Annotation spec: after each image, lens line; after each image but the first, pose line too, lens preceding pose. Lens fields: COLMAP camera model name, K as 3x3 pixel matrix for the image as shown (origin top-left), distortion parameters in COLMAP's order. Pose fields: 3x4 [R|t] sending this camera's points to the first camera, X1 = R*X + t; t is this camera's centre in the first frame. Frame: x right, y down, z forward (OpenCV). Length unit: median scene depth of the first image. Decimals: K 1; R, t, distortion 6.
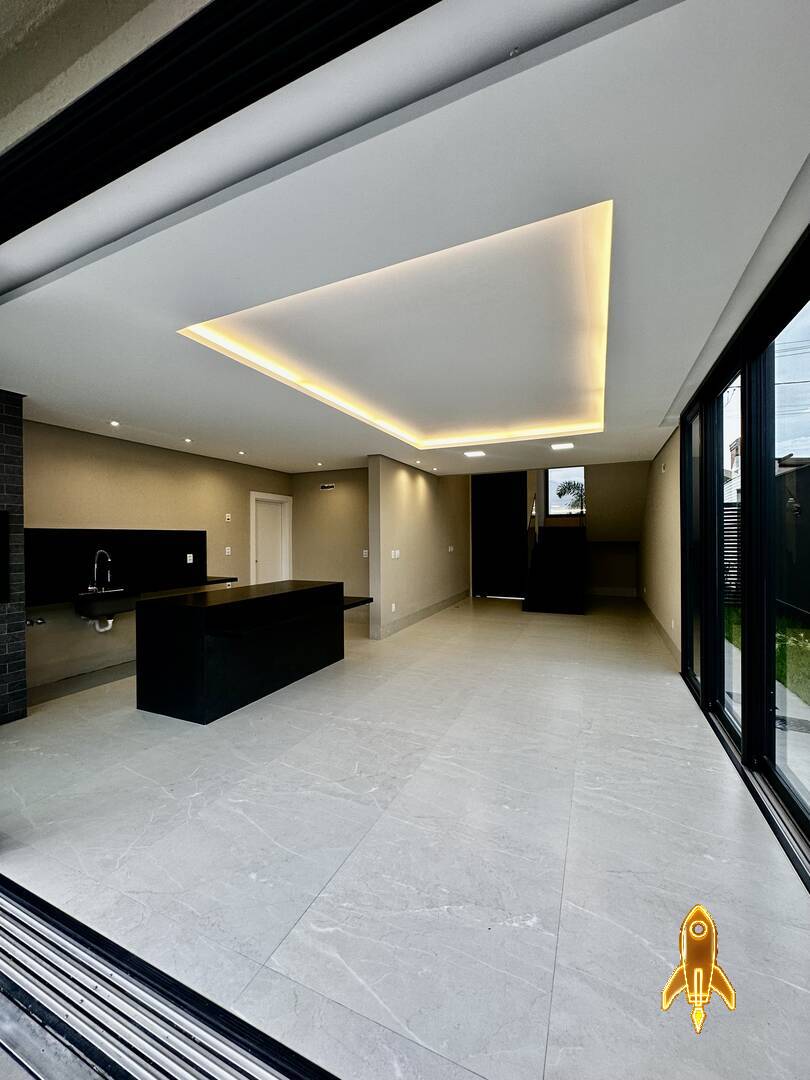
lens RADIAL K [[429.7, 0, 408.6], [0, 429.7, 543.7], [0, 0, 1]] dist [-0.001005, 0.000379]
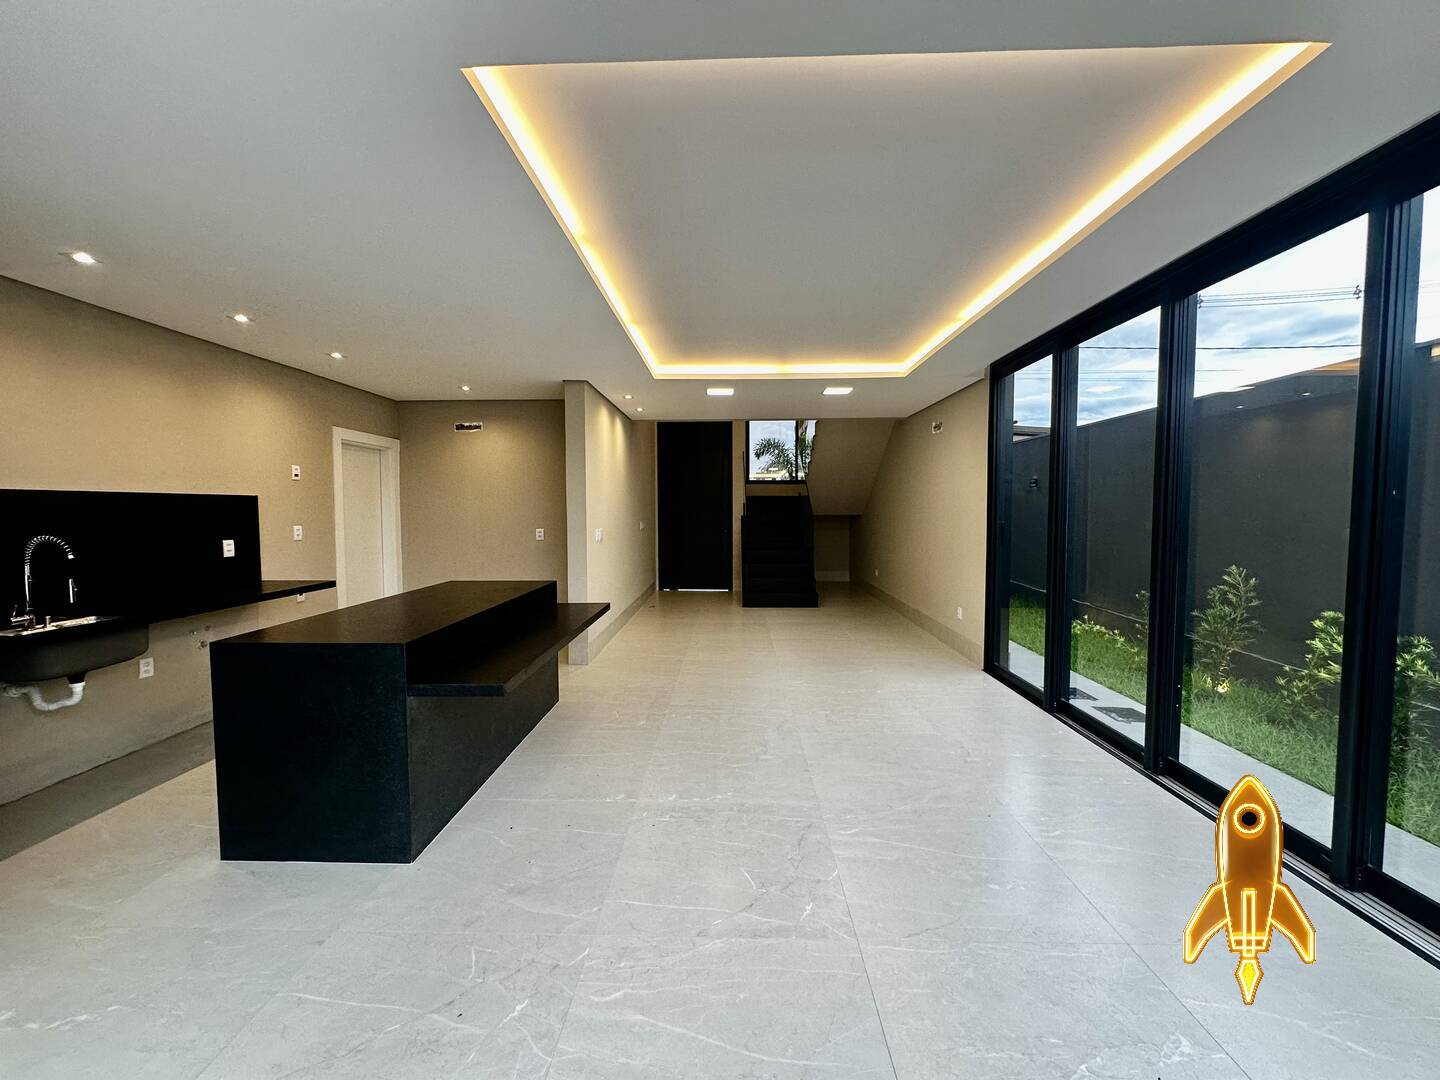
lens RADIAL K [[573.0, 0, 724.5], [0, 573.0, 542.1], [0, 0, 1]] dist [-0.001005, 0.000379]
pose [[0.923874, -0.017639, 0.382291, -0.277785], [0.000989, 0.999044, 0.043708, -0.003871], [-0.382696, -0.040003, 0.923008, 0.156190]]
